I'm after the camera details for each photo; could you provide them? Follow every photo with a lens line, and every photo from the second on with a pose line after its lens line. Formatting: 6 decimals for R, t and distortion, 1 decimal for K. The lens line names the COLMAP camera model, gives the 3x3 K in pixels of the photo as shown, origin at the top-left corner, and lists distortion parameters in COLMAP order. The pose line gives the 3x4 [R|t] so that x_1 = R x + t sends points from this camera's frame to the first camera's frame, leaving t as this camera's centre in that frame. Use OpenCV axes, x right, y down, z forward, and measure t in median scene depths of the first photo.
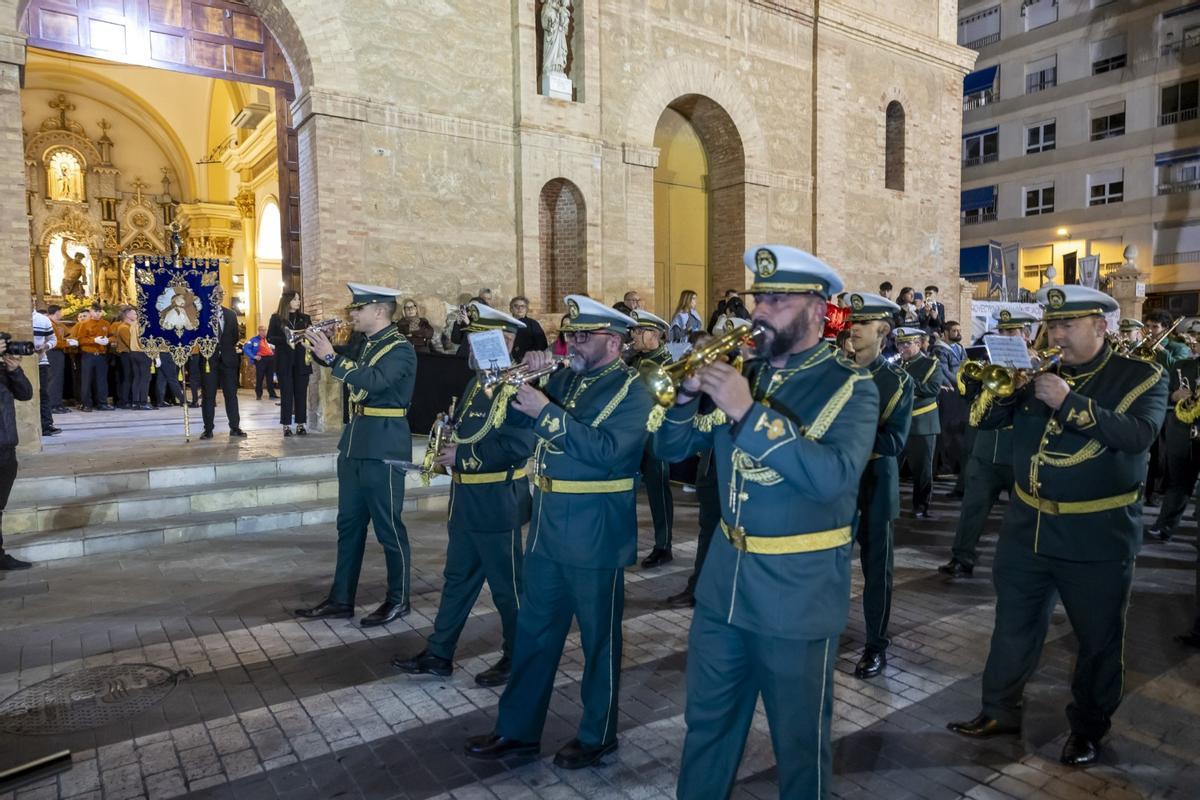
lens RADIAL K [[790.5, 0, 600.2], [0, 790.5, 405.1], [0, 0, 1]] dist [-0.004777, 0.004280]
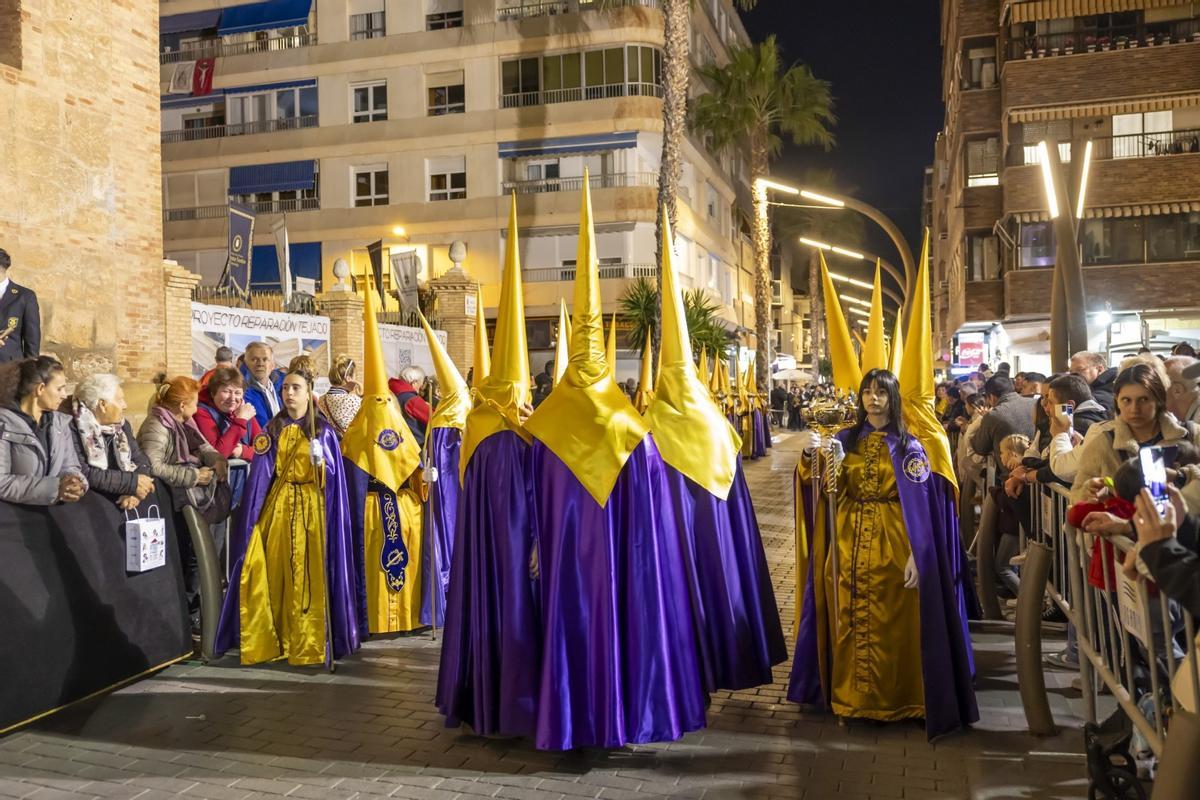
lens RADIAL K [[1066.6, 0, 598.6], [0, 1066.6, 400.5], [0, 0, 1]] dist [0.002114, -0.009731]
pose [[0.780144, -0.005909, 0.625572, 0.285780], [0.043495, 0.998048, -0.044814, -0.023476], [-0.624086, 0.062171, 0.778878, 0.313575]]
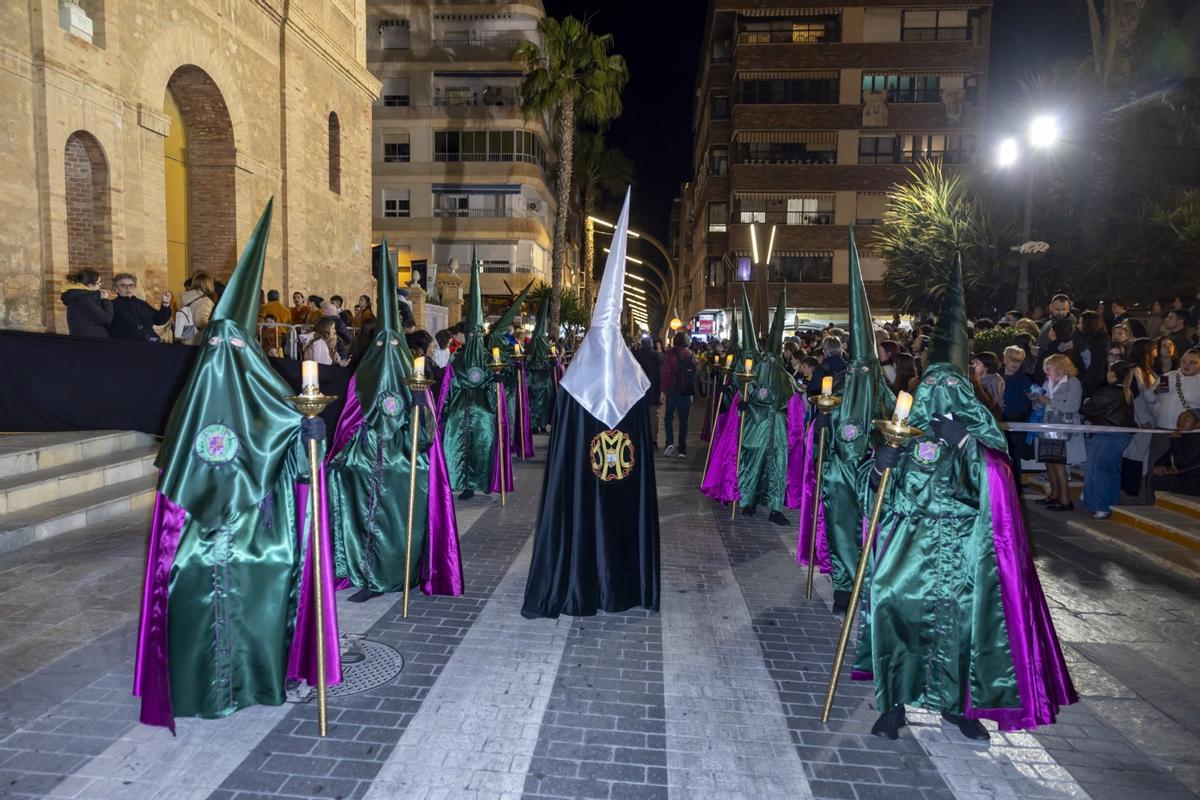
lens RADIAL K [[790.5, 0, 595.4], [0, 790.5, 410.4], [0, 0, 1]] dist [-0.004777, 0.004280]
pose [[0.628138, -0.044197, 0.776846, -0.311894], [0.021410, 0.998989, 0.039524, -0.002574], [-0.777807, -0.008195, 0.628450, 0.013521]]
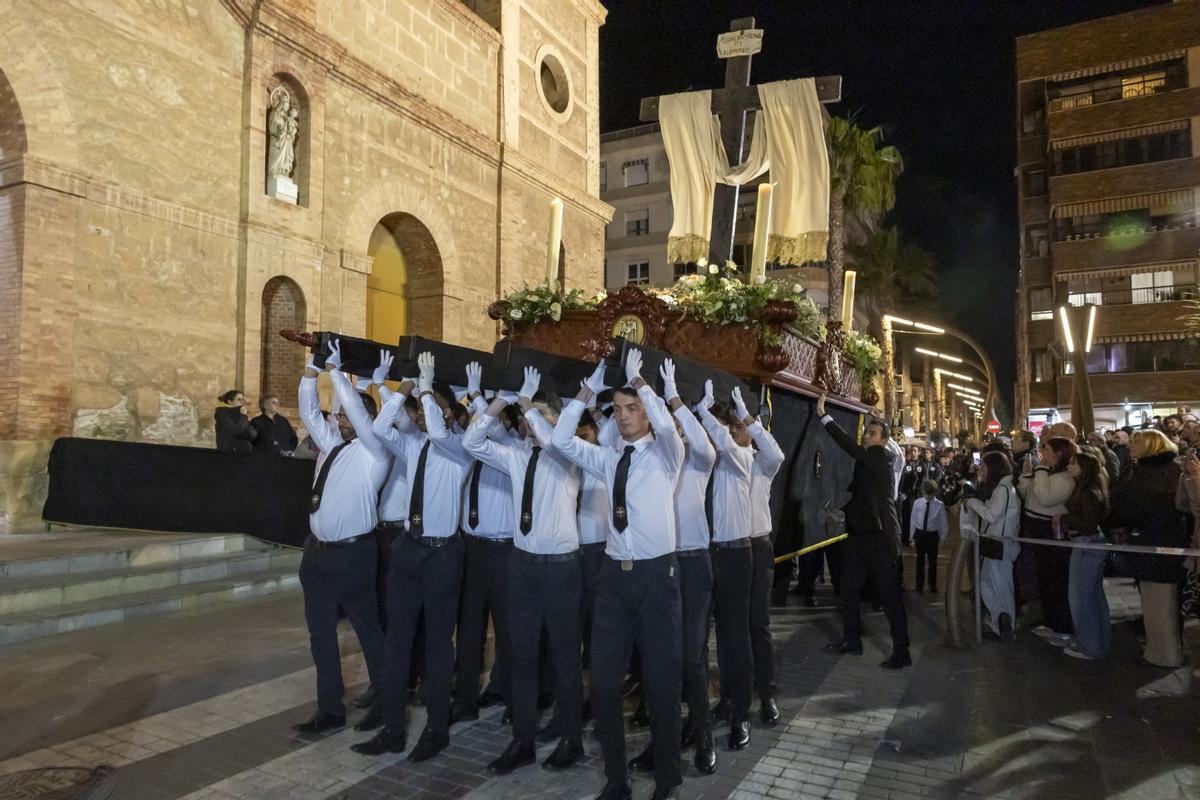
lens RADIAL K [[790.5, 0, 598.5], [0, 790.5, 404.5], [0, 0, 1]] dist [-0.004777, 0.004280]
pose [[0.888618, 0.038711, 0.457012, -0.120591], [0.016370, 0.993120, -0.115951, 0.002808], [-0.458356, 0.110517, 0.881870, -0.057453]]
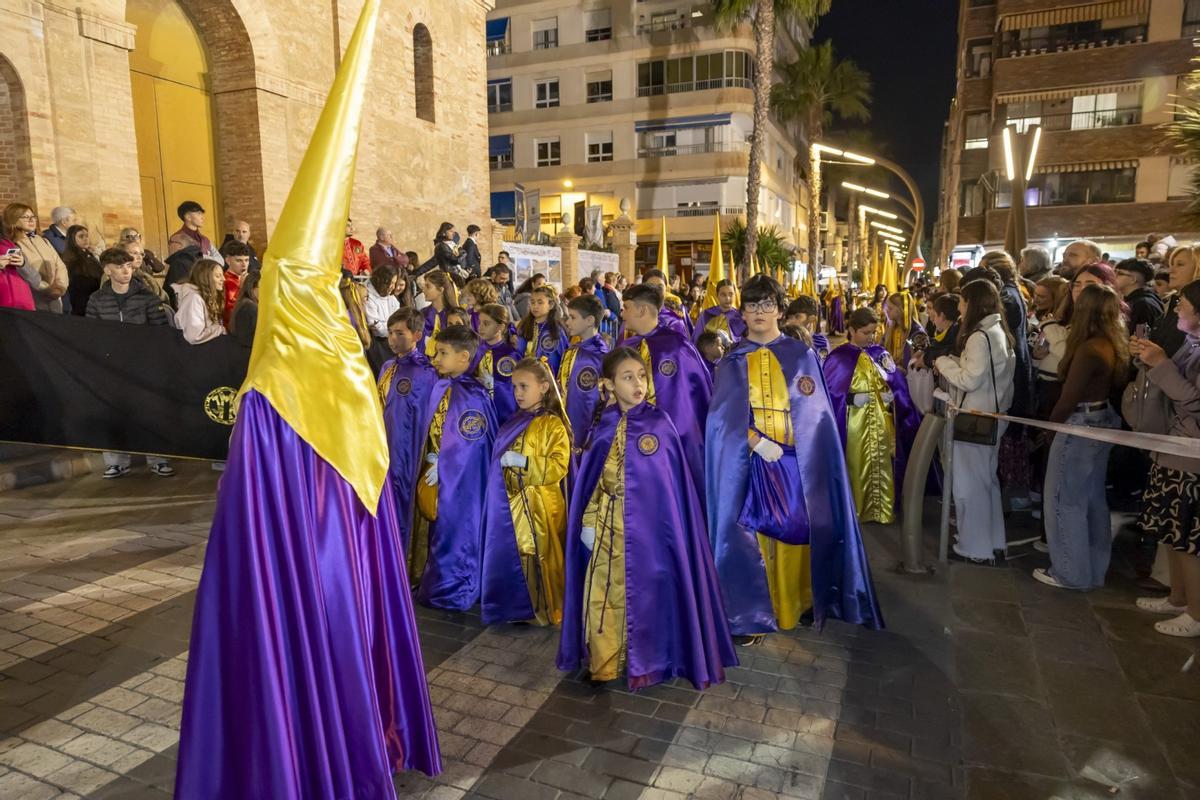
lens RADIAL K [[790.5, 0, 594.3], [0, 790.5, 405.8], [0, 0, 1]] dist [-0.004777, 0.004280]
pose [[0.844220, -0.072322, 0.531095, 0.015221], [0.032390, 0.995928, 0.084135, -0.003730], [-0.535017, -0.053826, 0.843125, 0.077515]]
